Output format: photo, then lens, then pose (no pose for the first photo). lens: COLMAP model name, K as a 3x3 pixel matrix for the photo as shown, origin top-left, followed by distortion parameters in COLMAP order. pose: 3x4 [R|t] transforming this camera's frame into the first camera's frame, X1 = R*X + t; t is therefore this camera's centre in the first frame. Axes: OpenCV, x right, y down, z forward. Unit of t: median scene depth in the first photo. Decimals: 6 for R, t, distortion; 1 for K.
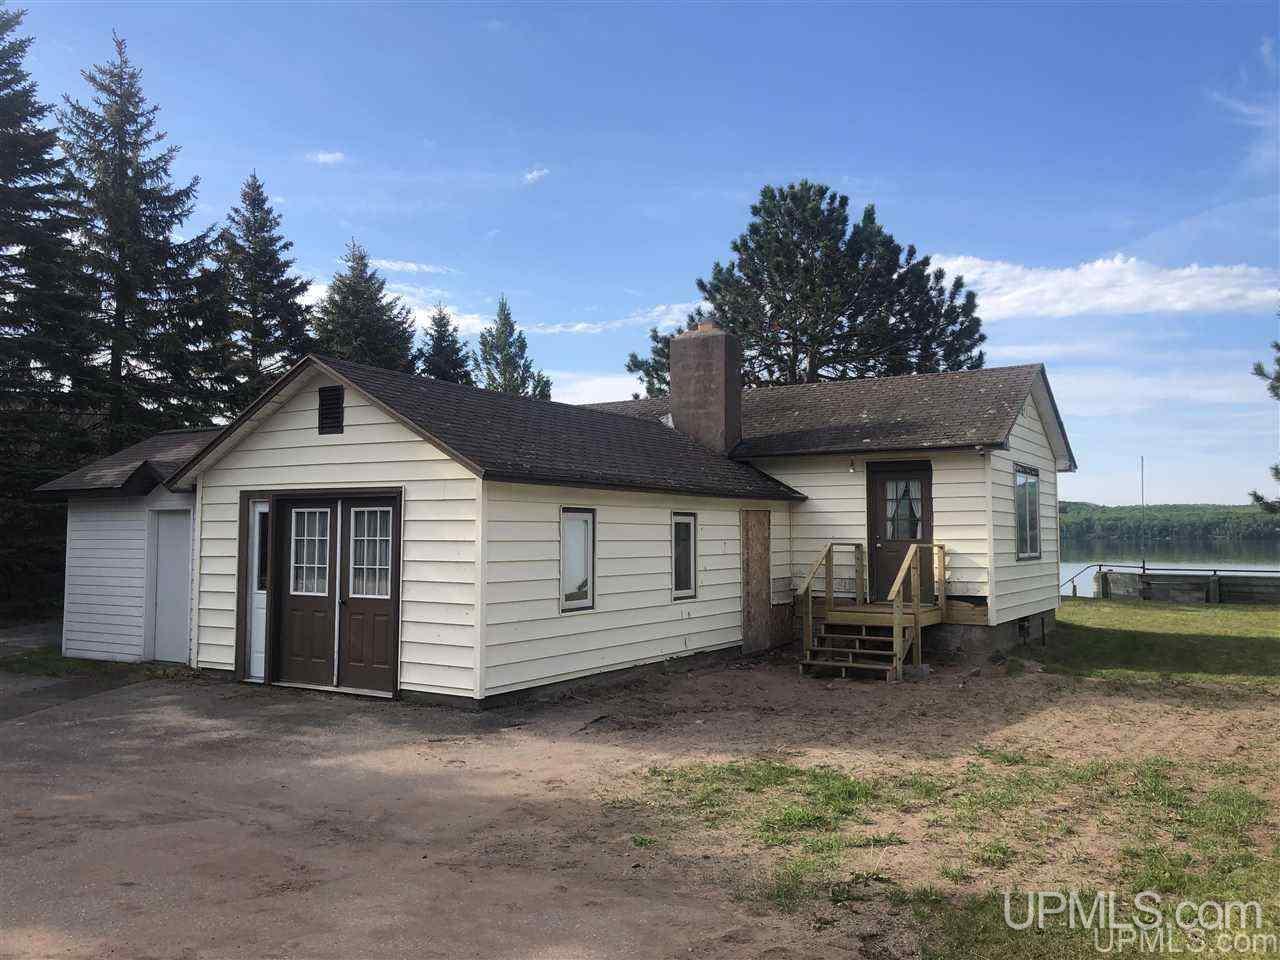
lens RADIAL K [[1048.5, 0, 640.0], [0, 1048.5, 480.0], [0, 0, 1]] dist [0.016298, 0.007371]
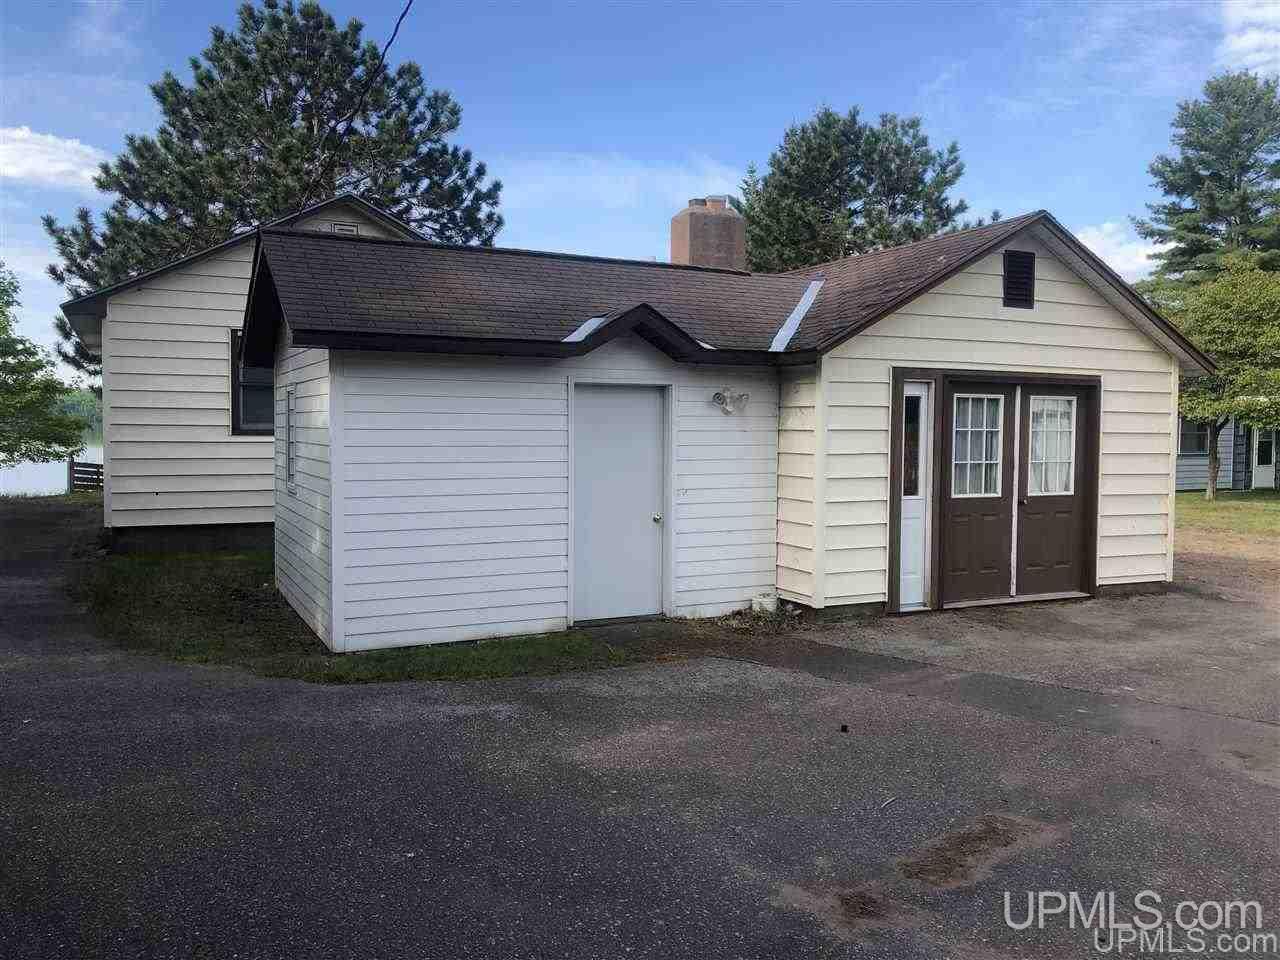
lens RADIAL K [[1048.5, 0, 640.0], [0, 1048.5, 480.0], [0, 0, 1]] dist [0.016298, 0.007371]
pose [[0.544873, -0.042616, 0.837435, -1.165244], [-0.050100, 0.995269, 0.083245, 0.039297], [-0.837020, -0.087314, 0.540161, 0.770384]]
